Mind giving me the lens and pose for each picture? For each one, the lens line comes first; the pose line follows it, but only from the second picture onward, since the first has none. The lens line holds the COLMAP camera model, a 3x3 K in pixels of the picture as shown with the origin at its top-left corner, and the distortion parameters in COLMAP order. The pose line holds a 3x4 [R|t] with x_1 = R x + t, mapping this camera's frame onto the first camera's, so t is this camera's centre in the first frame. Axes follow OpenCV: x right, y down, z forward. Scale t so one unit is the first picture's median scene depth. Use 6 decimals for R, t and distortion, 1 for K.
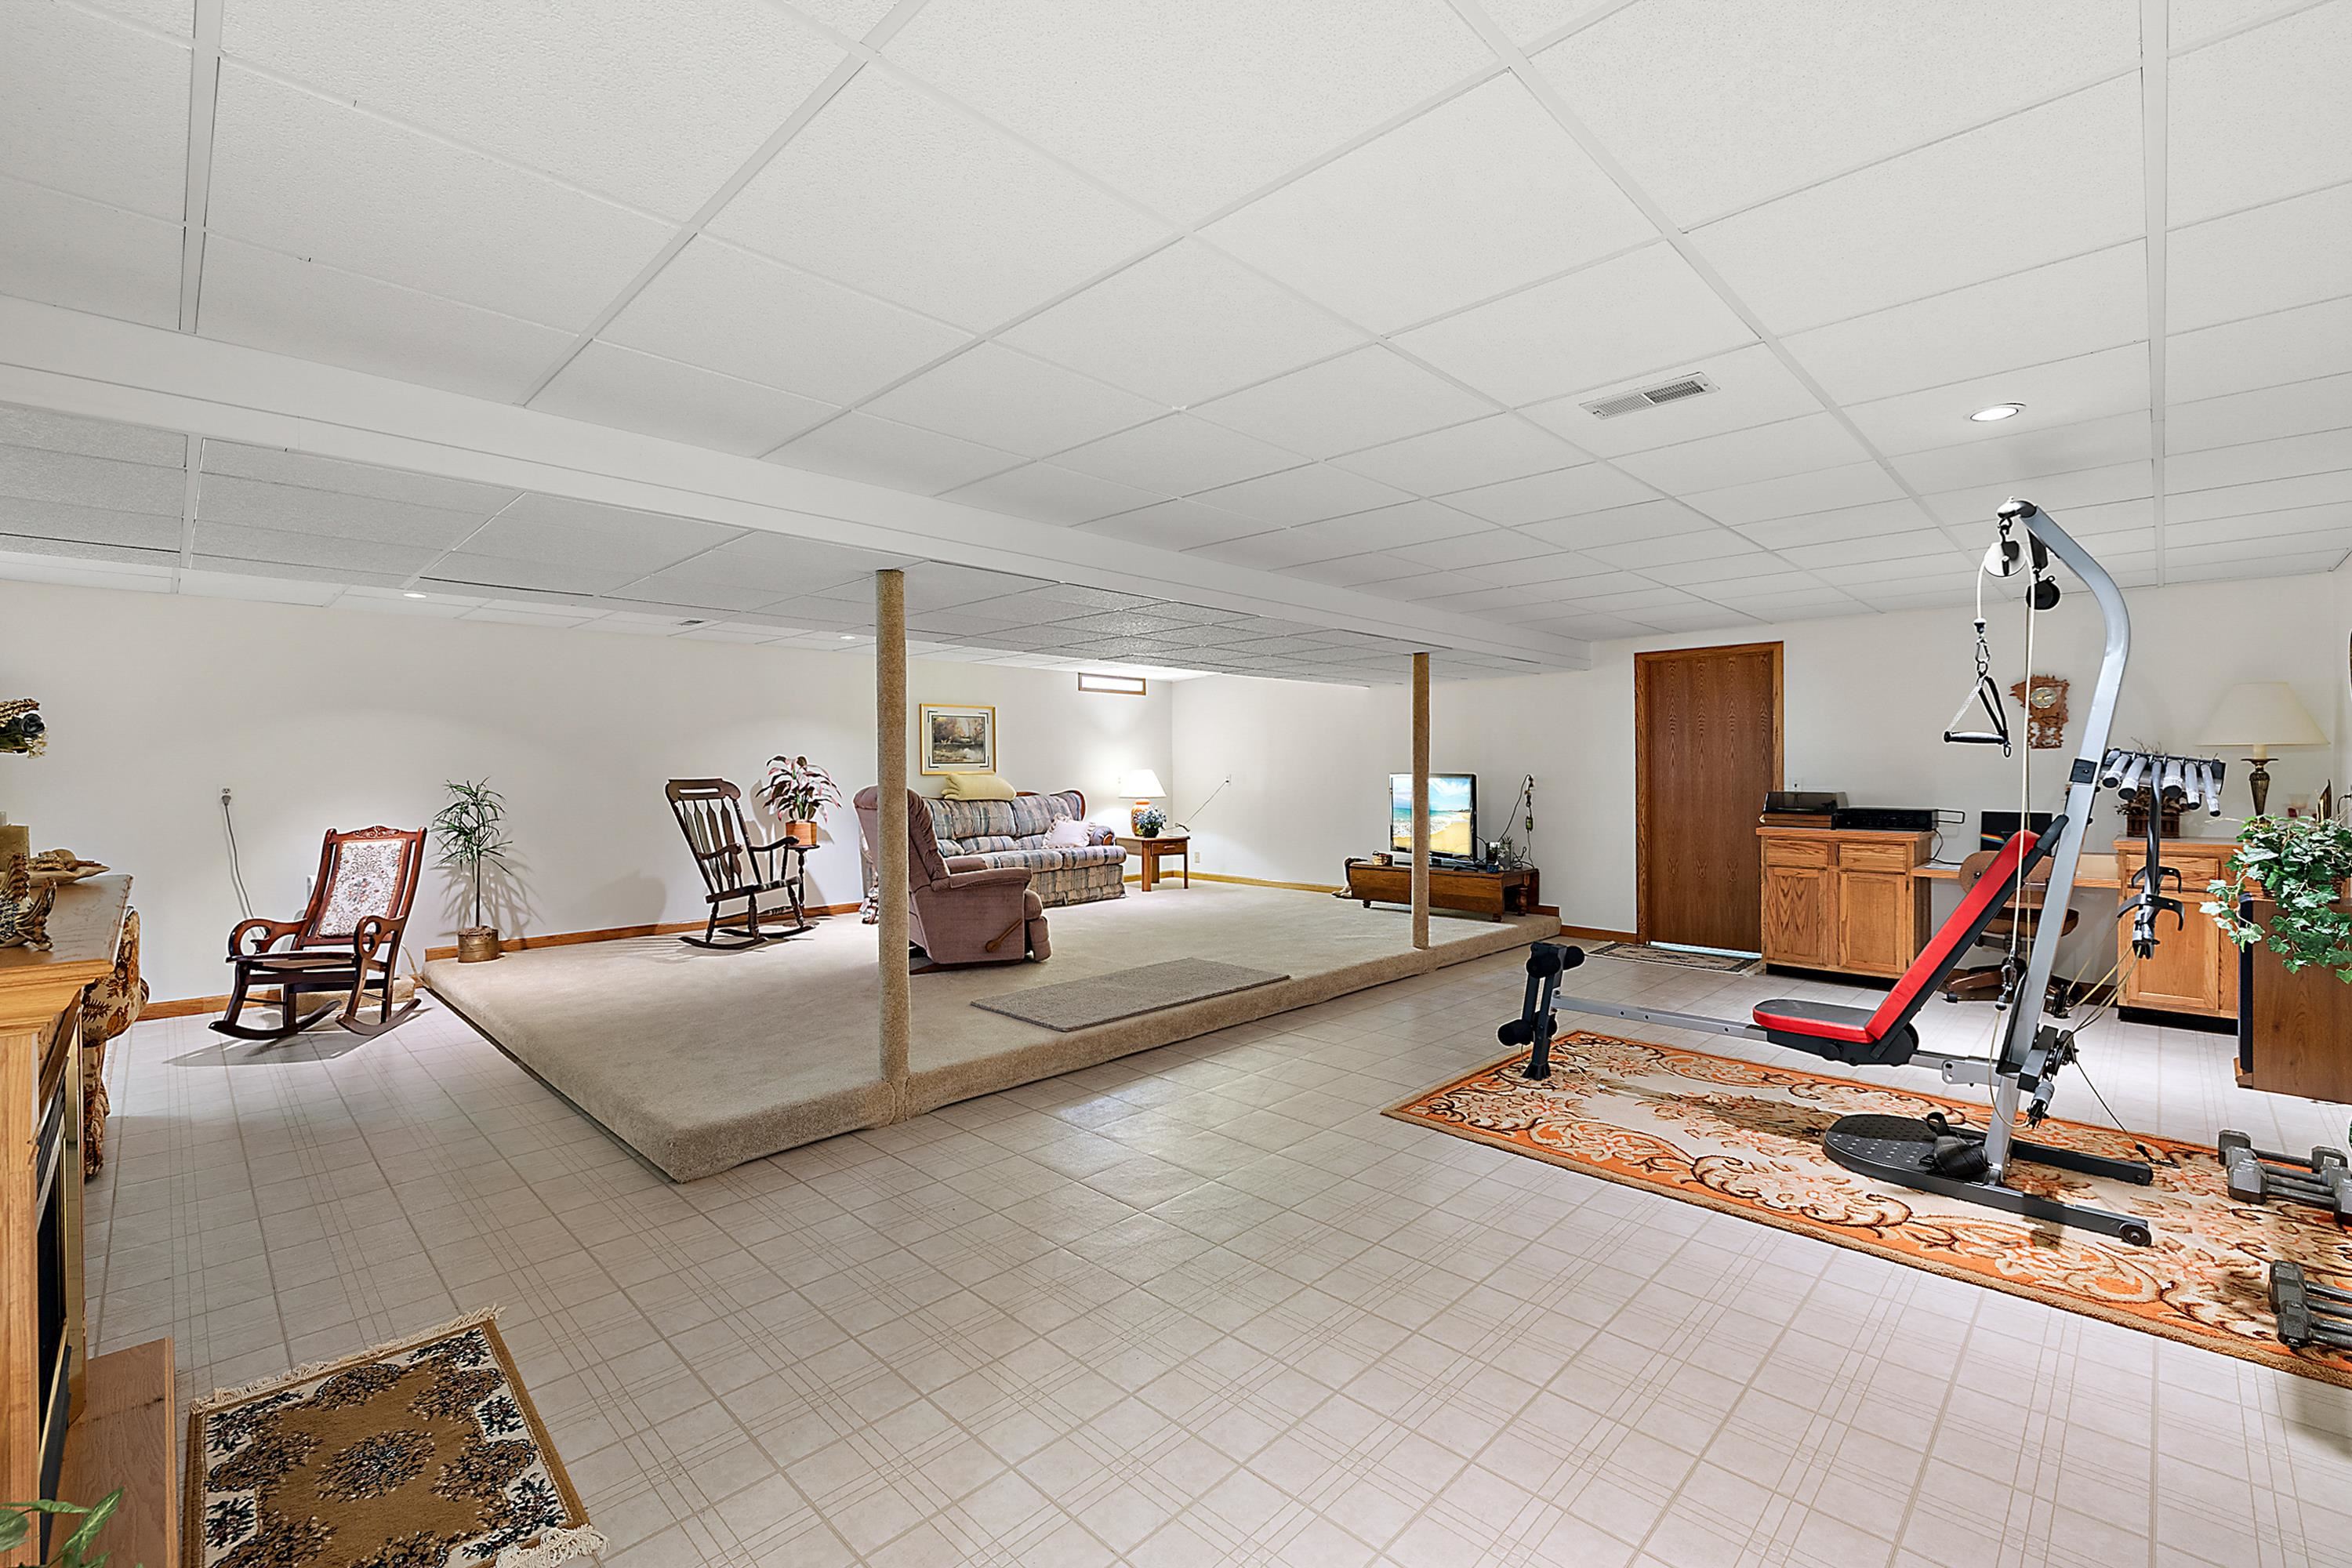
lens RADIAL K [[999.5, 0, 1176.1], [0, 999.5, 769.8], [0, 0, 1]] dist [-0.000300, -0.000561]
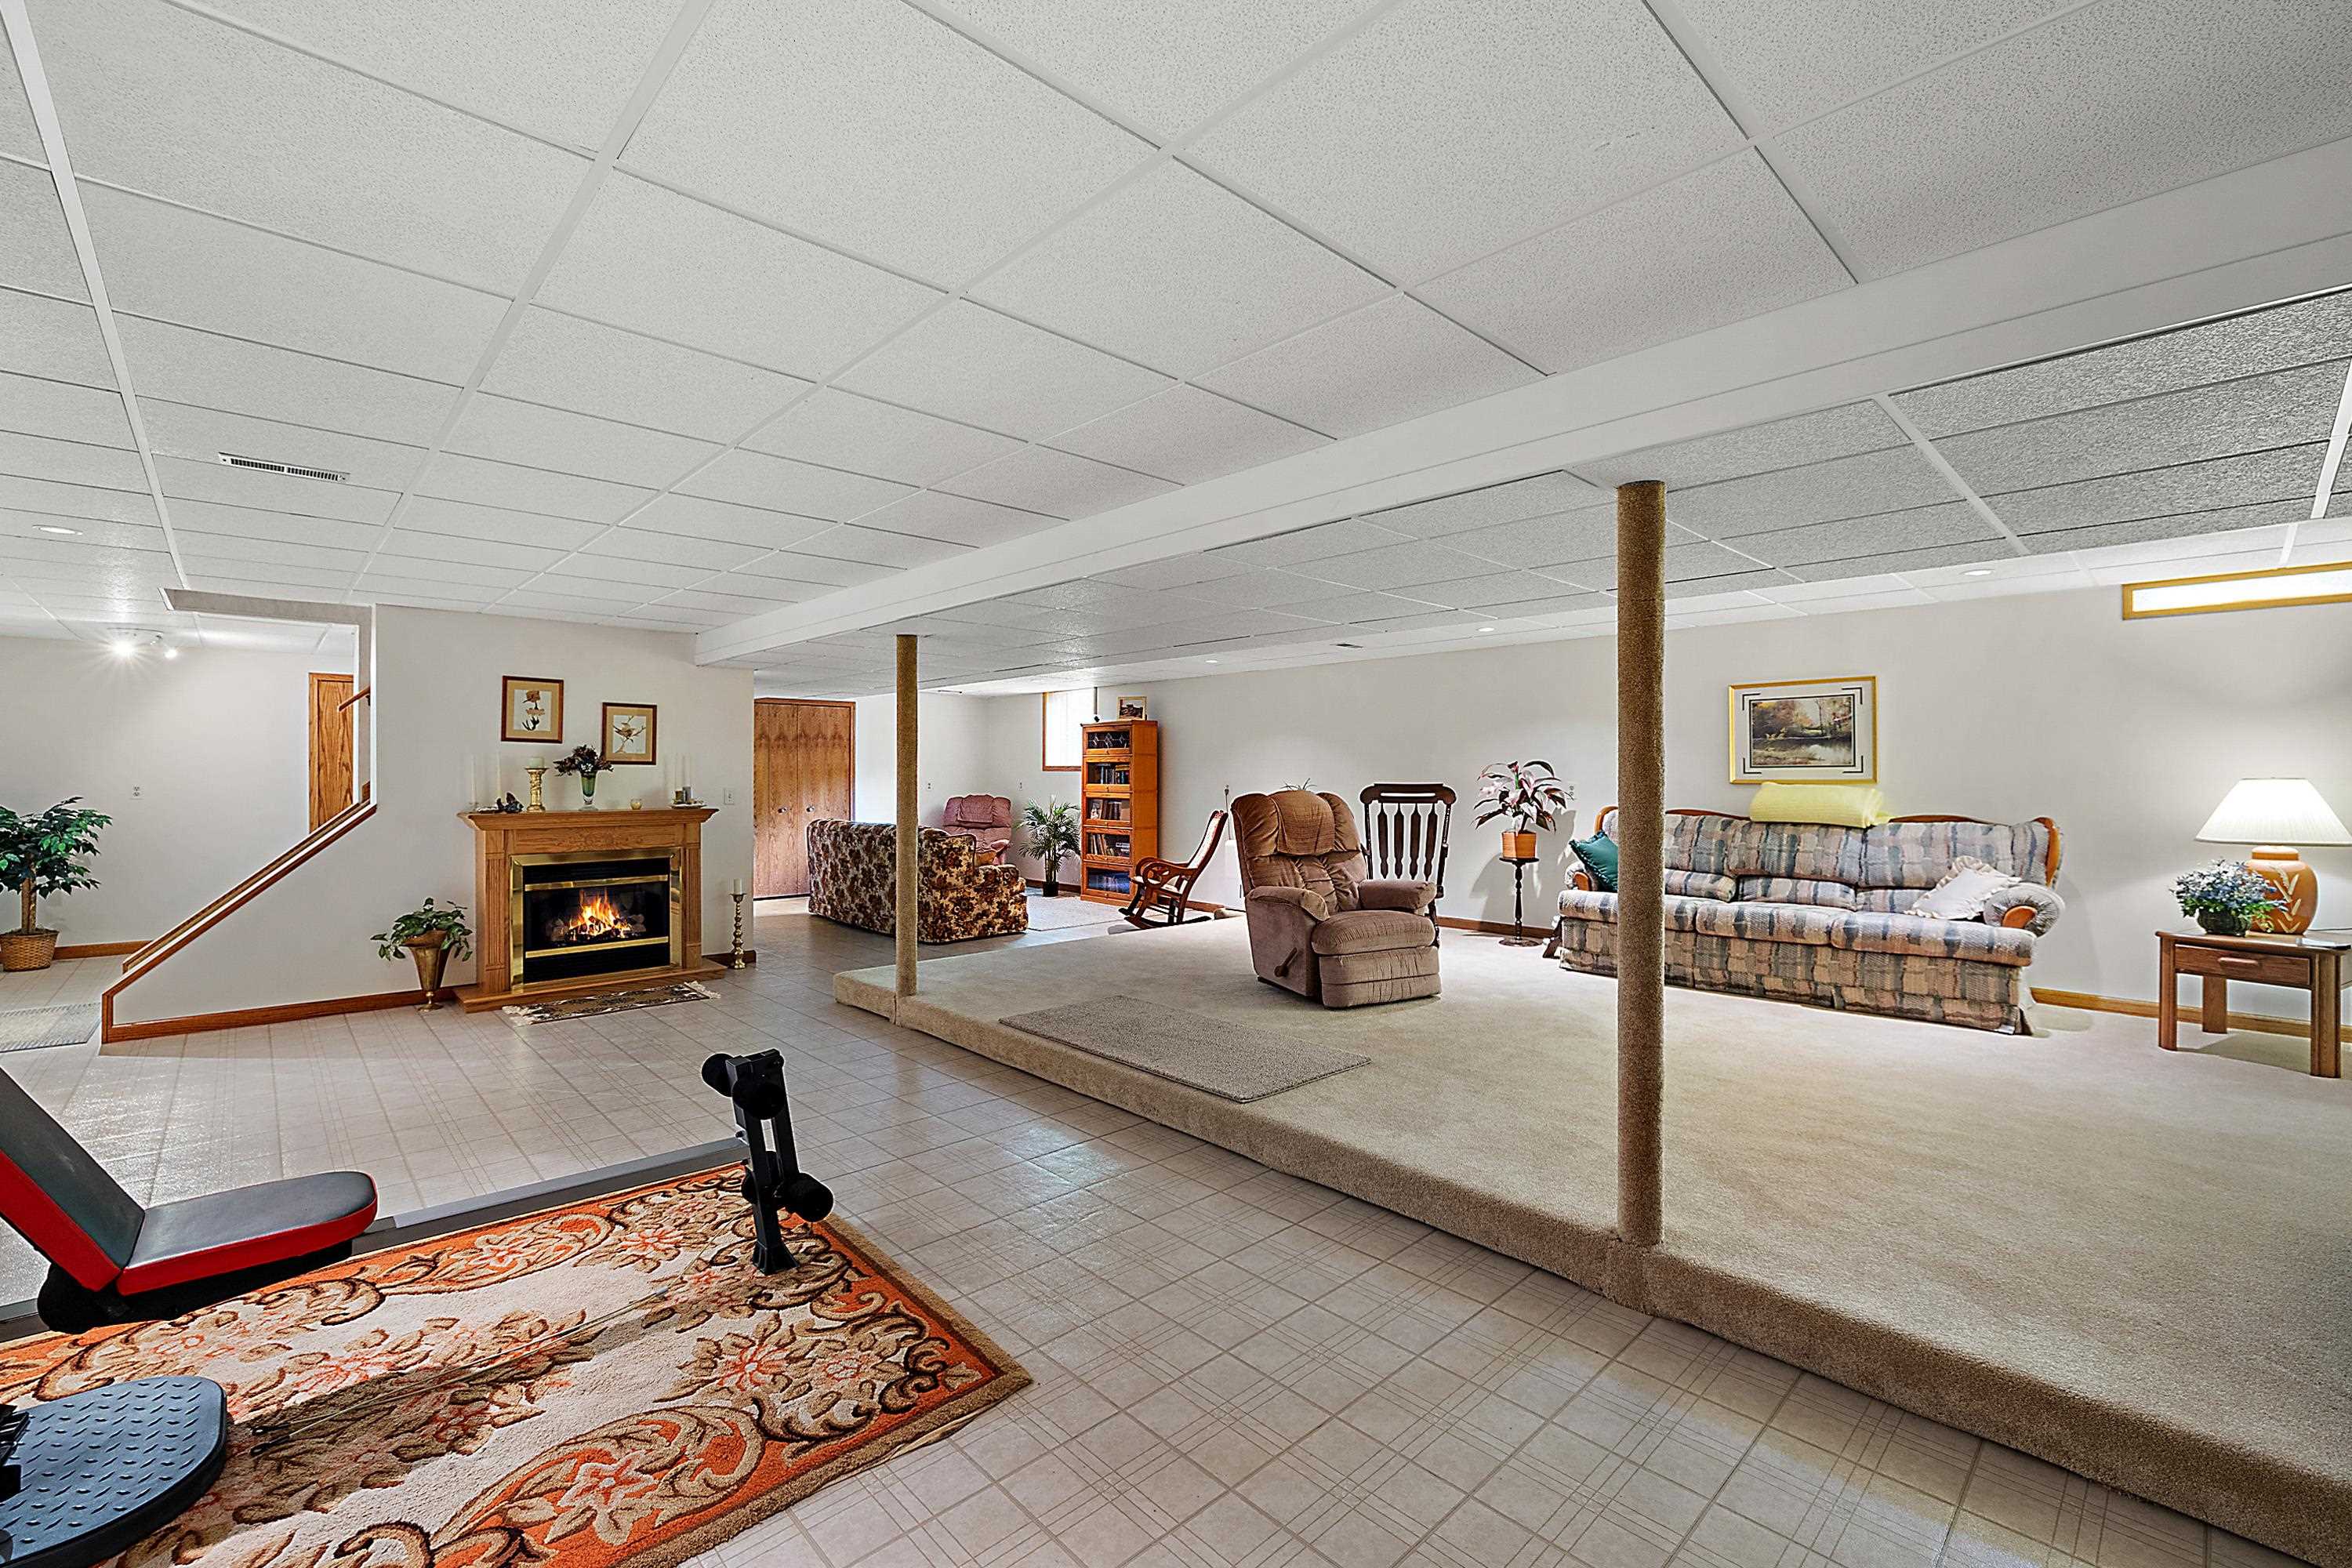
lens RADIAL K [[990.4, 0, 1175.4], [0, 990.4, 770.9], [0, 0, 1]] dist [0.000039, -0.000317]
pose [[-0.036971, 0.000308, -0.999316, 0.757911], [-0.001762, 0.999998, 0.000374, -0.005767], [0.999315, 0.001774, -0.036970, 0.987090]]
